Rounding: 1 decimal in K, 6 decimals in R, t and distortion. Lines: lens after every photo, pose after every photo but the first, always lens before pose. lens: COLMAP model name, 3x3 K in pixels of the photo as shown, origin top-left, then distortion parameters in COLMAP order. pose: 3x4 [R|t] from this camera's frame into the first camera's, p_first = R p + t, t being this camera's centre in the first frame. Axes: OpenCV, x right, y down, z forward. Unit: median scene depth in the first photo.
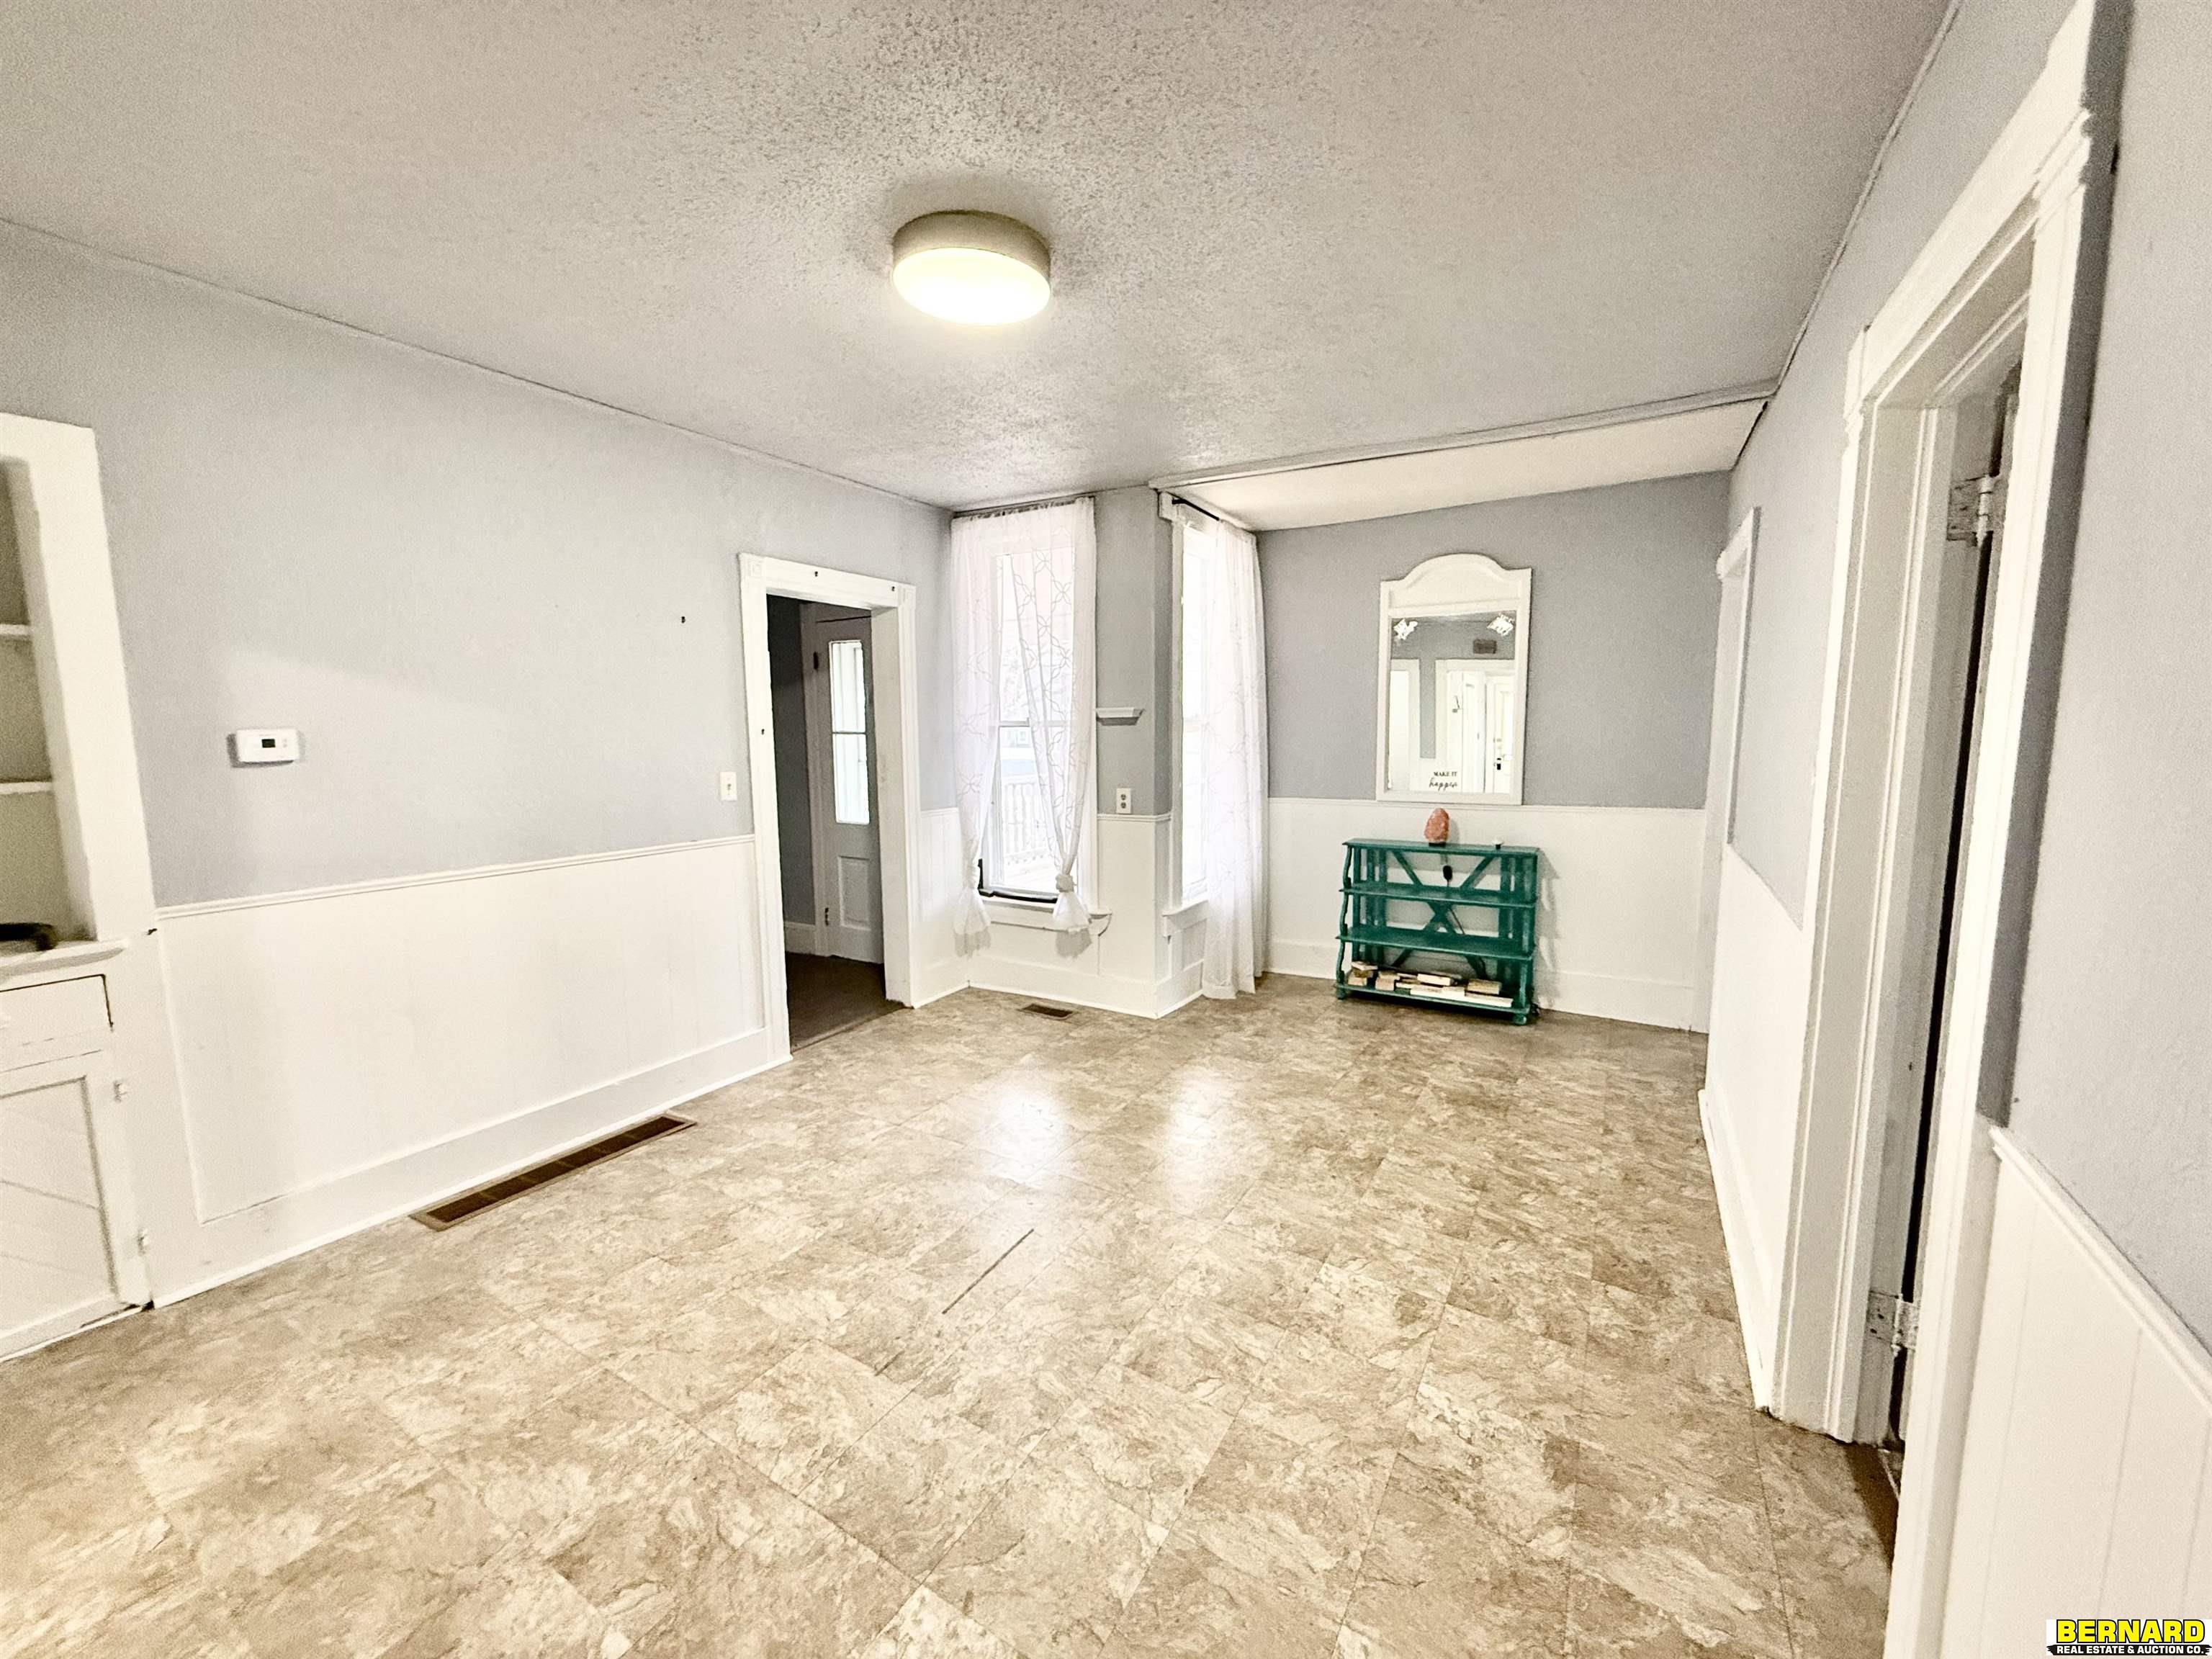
lens RADIAL K [[880.9, 0, 1106.0], [0, 880.9, 829.5], [0, 0, 1]] dist [-0.002575, -0.000255]
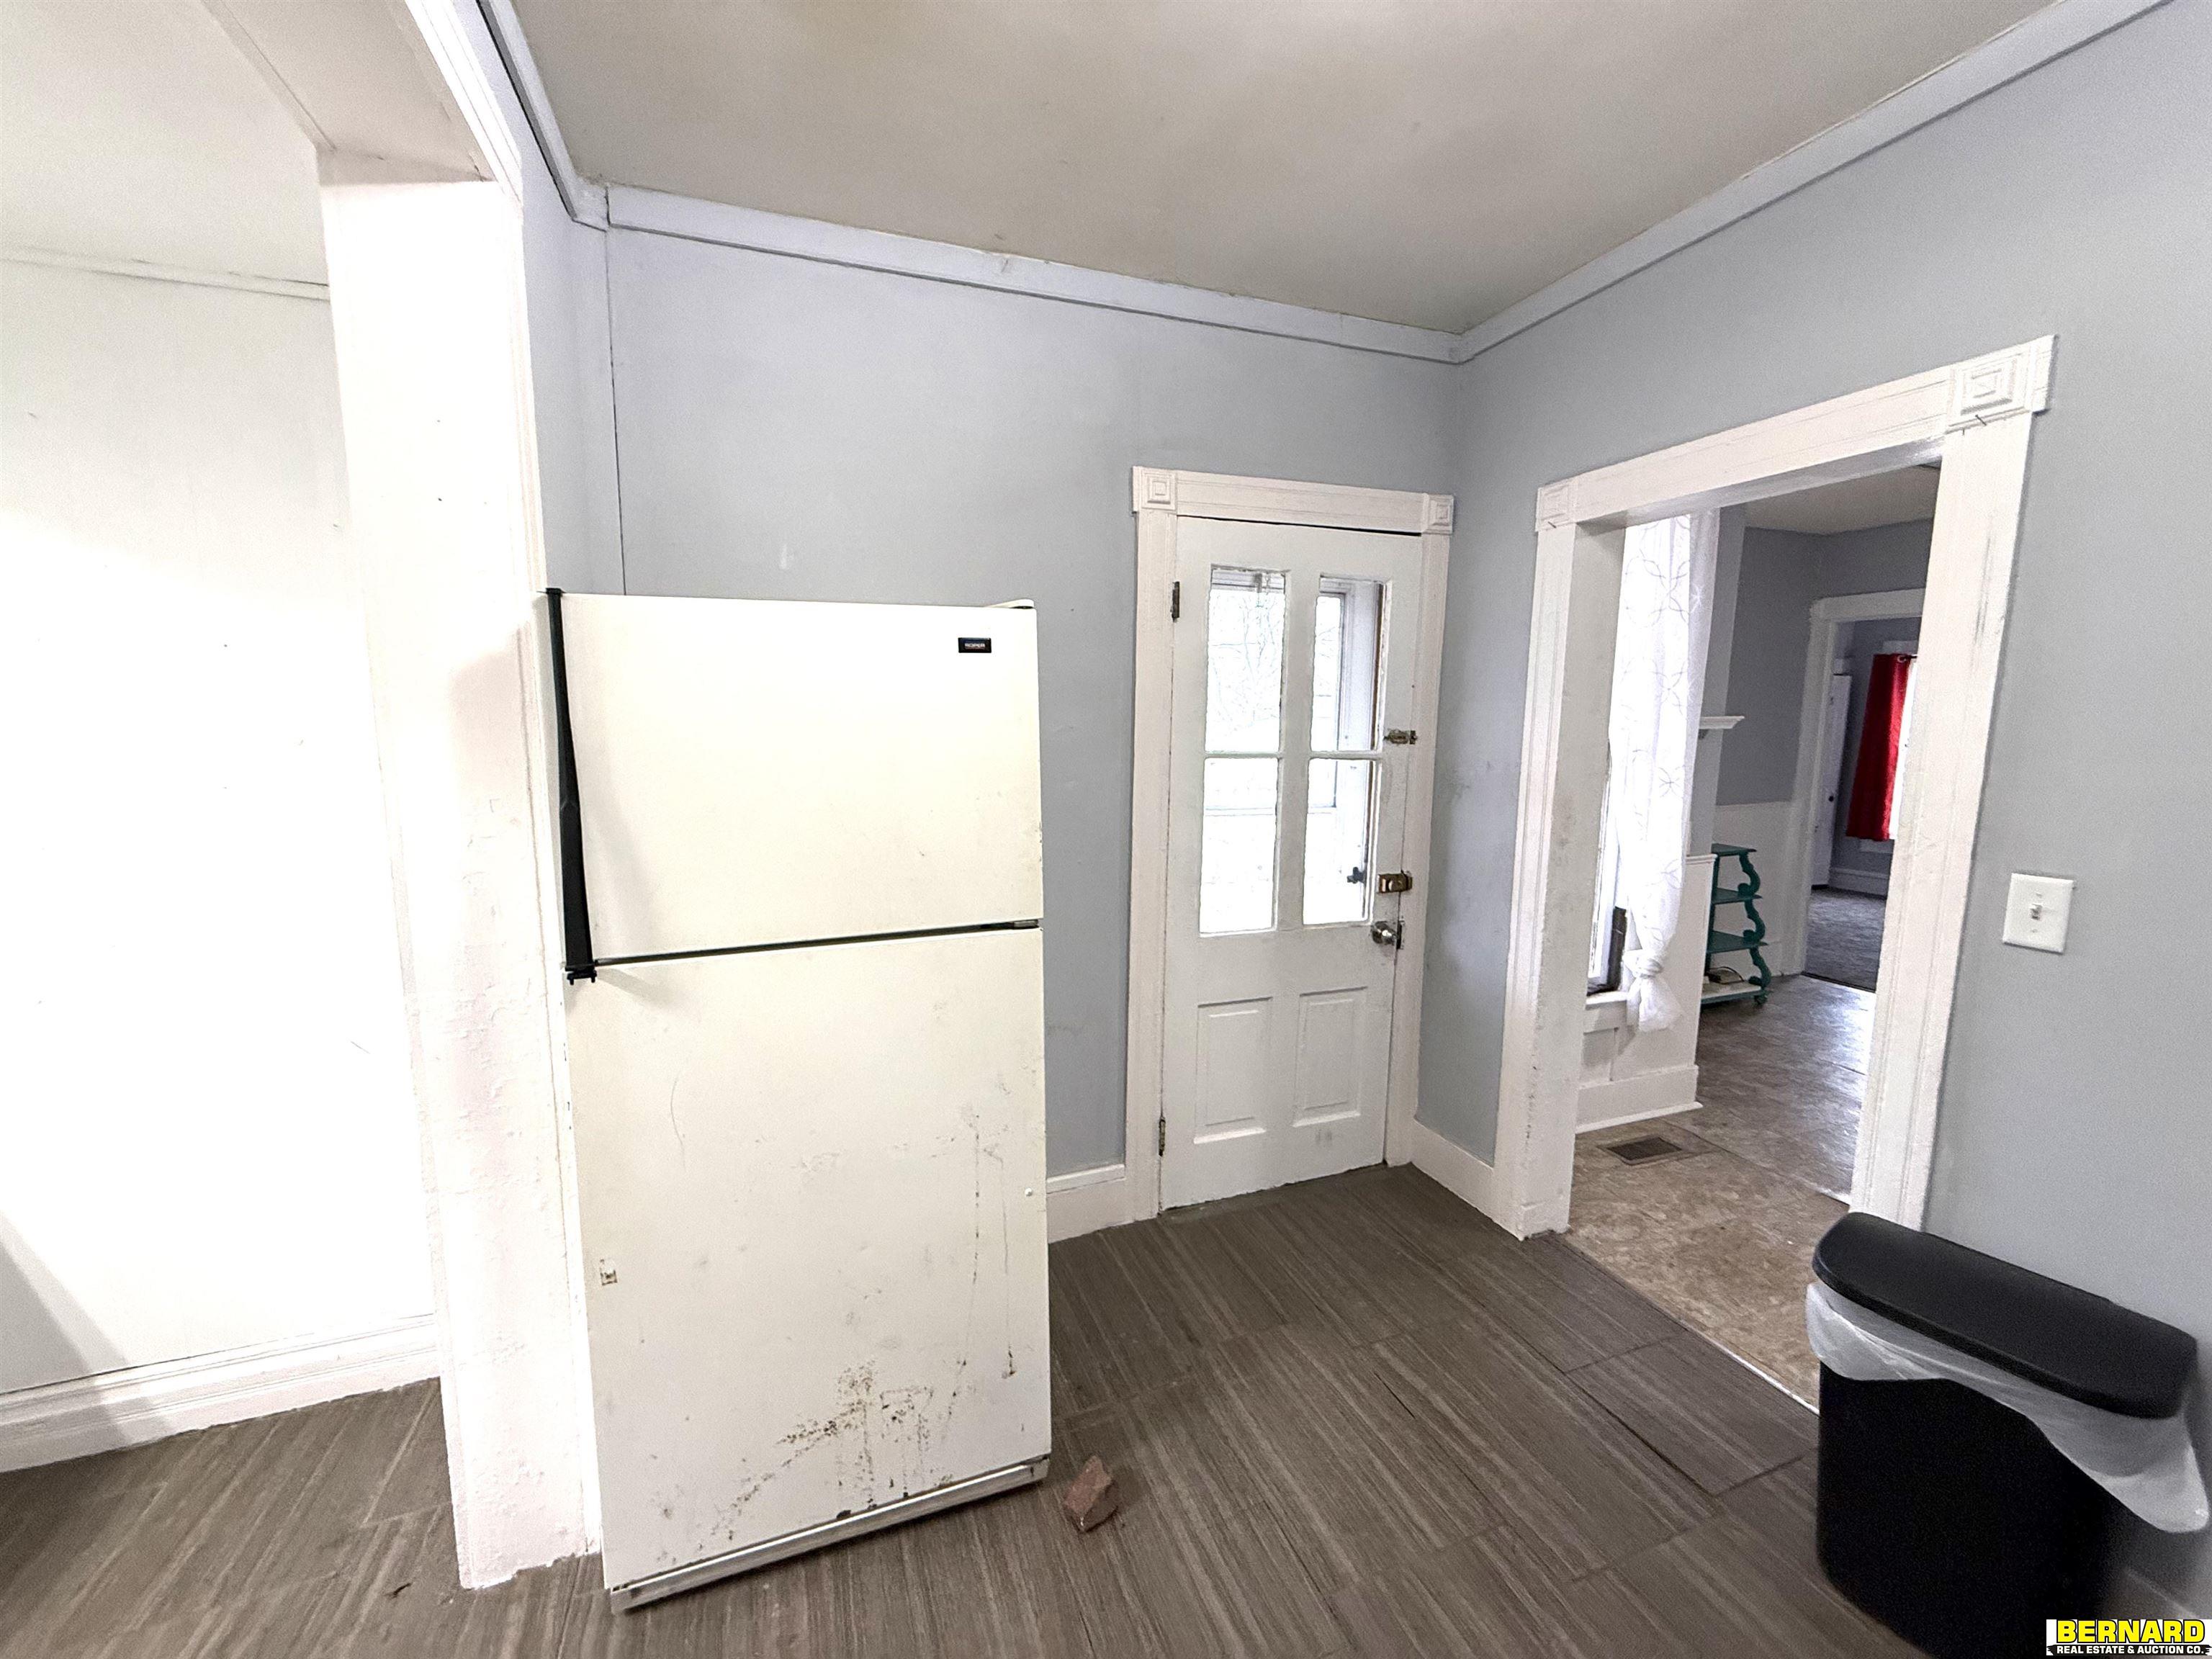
lens RADIAL K [[880.9, 0, 1106.0], [0, 880.9, 829.5], [0, 0, 1]] dist [-0.002575, -0.000255]
pose [[0.634787, -0.086890, 0.767786, -0.734857], [0.078685, 0.995761, 0.047634, -0.098664], [-0.768670, 0.030176, 0.638933, 0.747026]]
